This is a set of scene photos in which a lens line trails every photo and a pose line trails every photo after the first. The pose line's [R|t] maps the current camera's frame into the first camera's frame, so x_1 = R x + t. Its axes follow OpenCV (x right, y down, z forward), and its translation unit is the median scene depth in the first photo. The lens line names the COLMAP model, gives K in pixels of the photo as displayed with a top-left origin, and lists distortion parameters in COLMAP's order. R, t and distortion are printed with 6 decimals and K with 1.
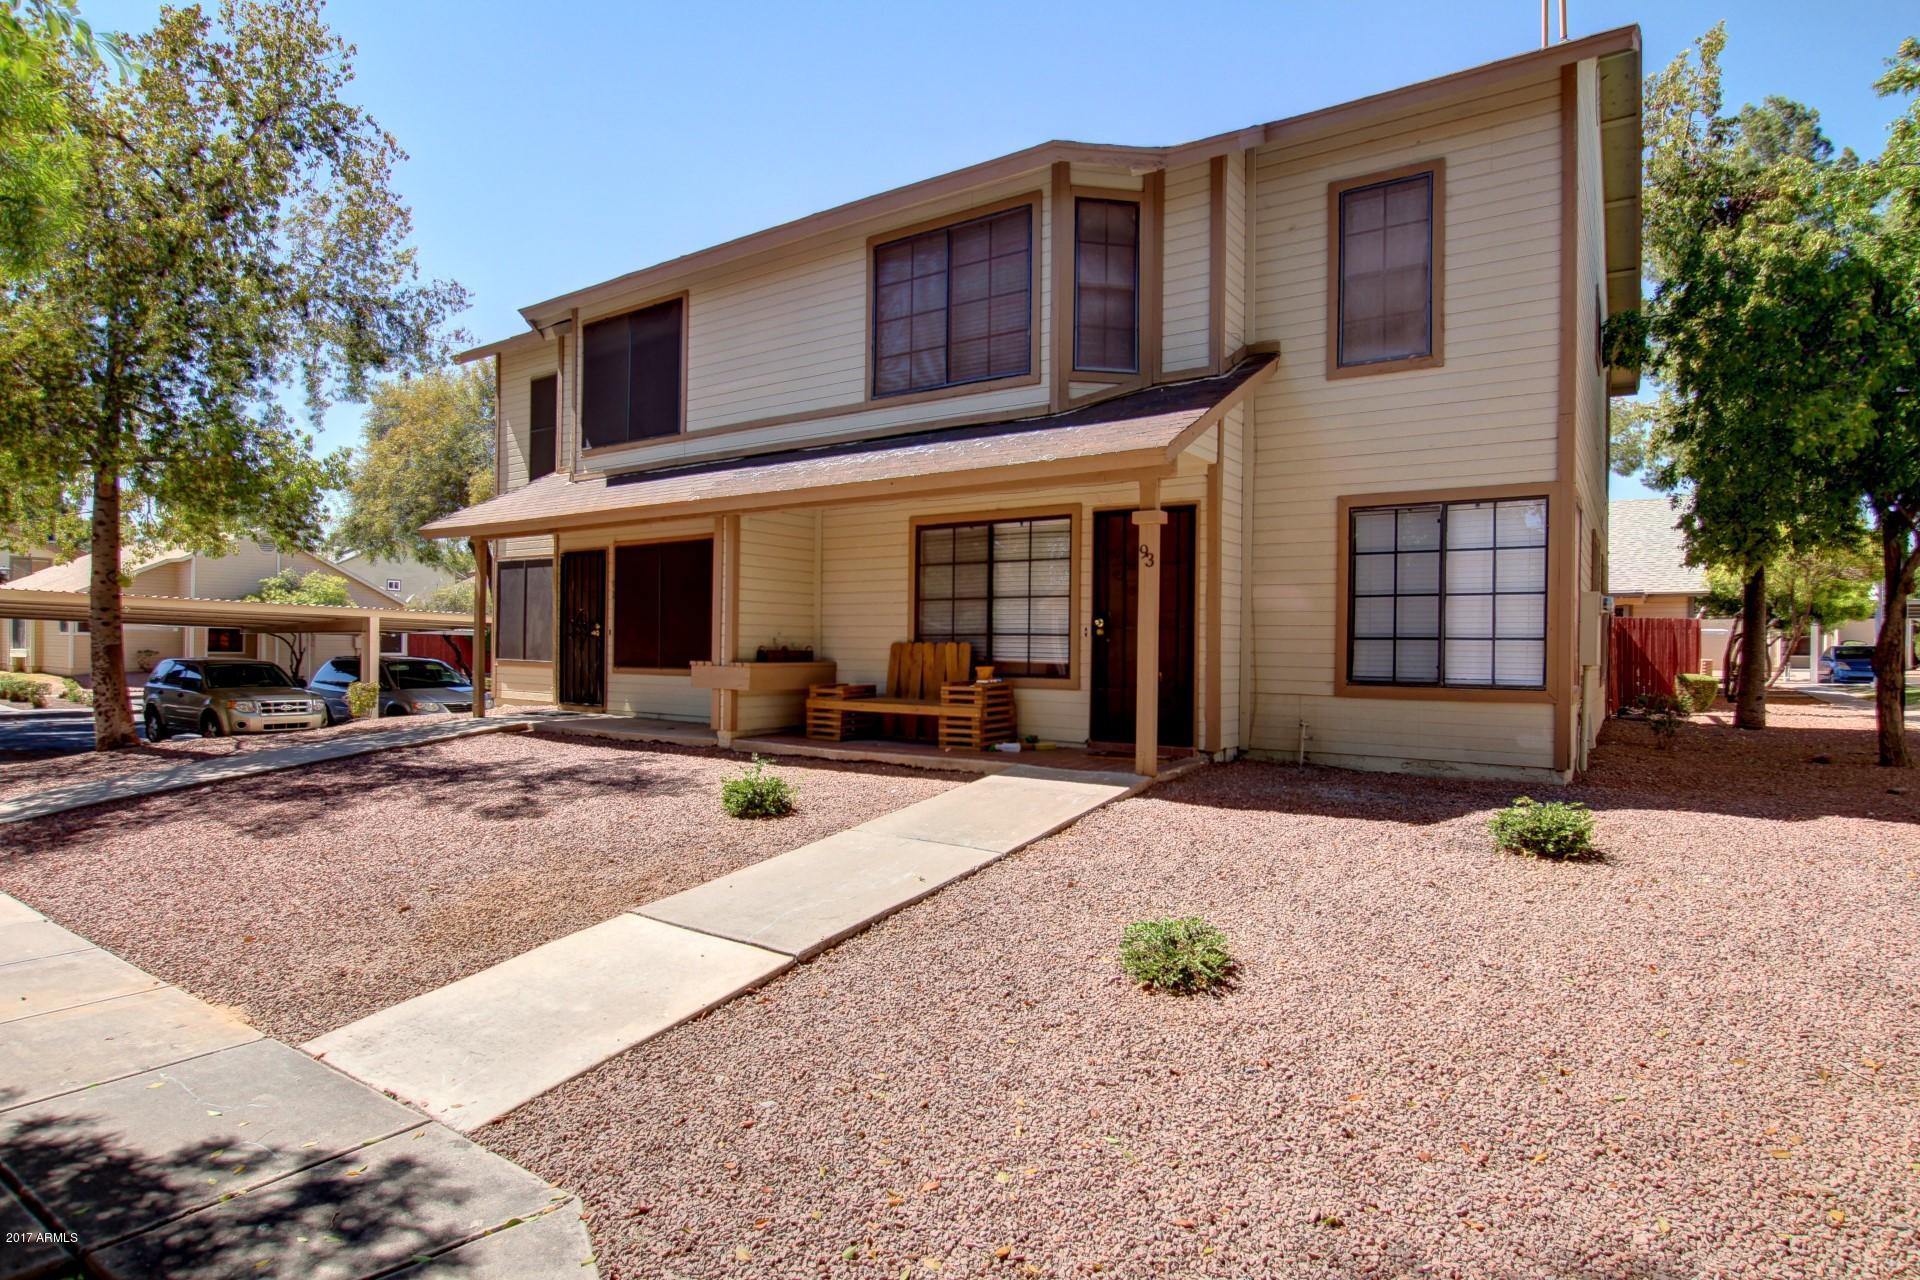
lens RADIAL K [[1008.7, 0, 953.1], [0, 1008.7, 636.2], [0, 0, 1]] dist [-0.002837, 0.000709]
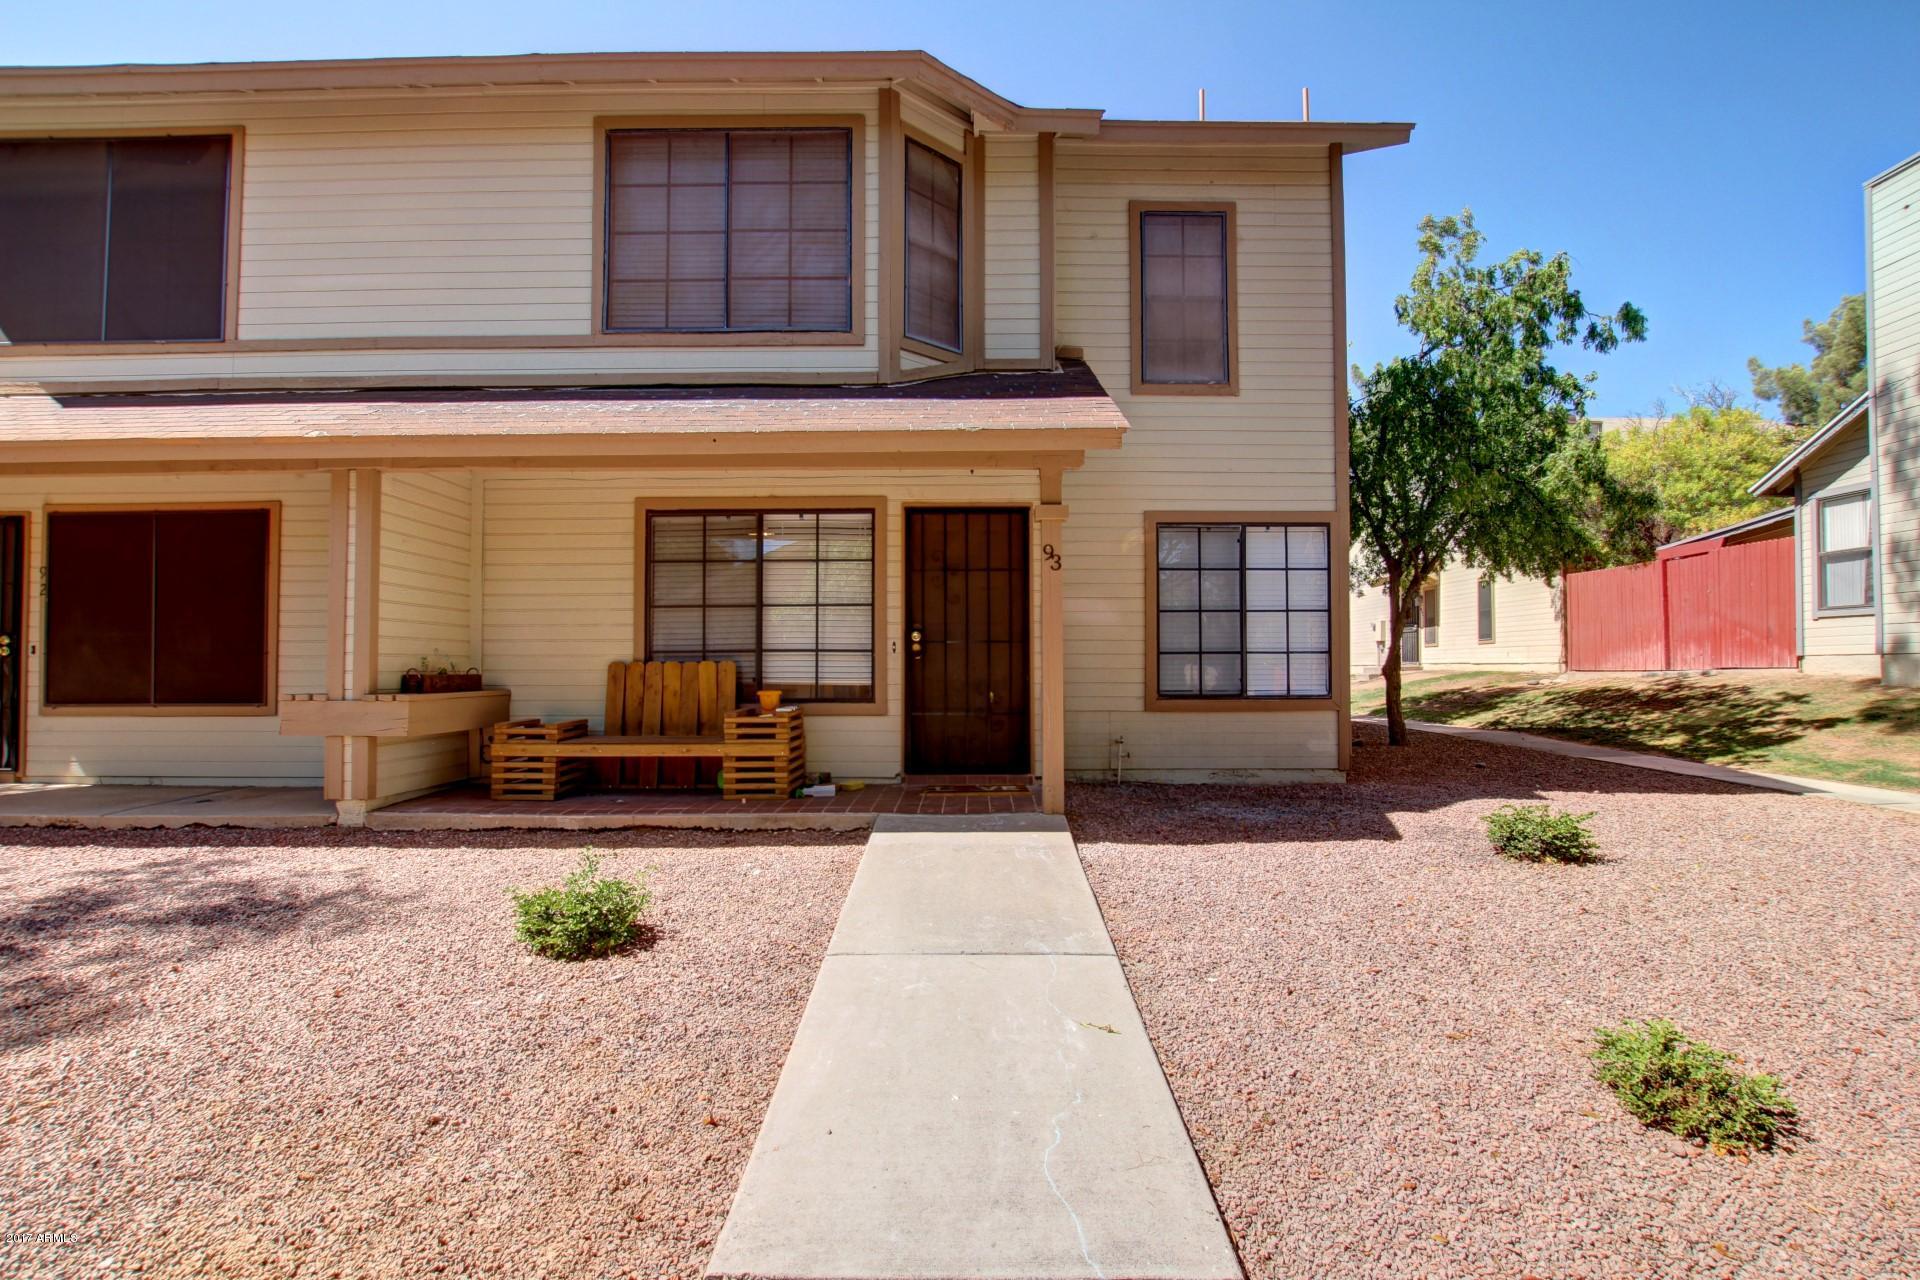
lens RADIAL K [[897.6, 0, 963.0], [0, 897.6, 642.8], [0, 0, 1]] dist [-0.020371, 0.002788]
pose [[0.828047, 0.003107, 0.560650, -0.251117], [0.005467, 0.999892, -0.013616, 0.002824], [-0.560632, 0.014339, 0.827941, 0.346185]]
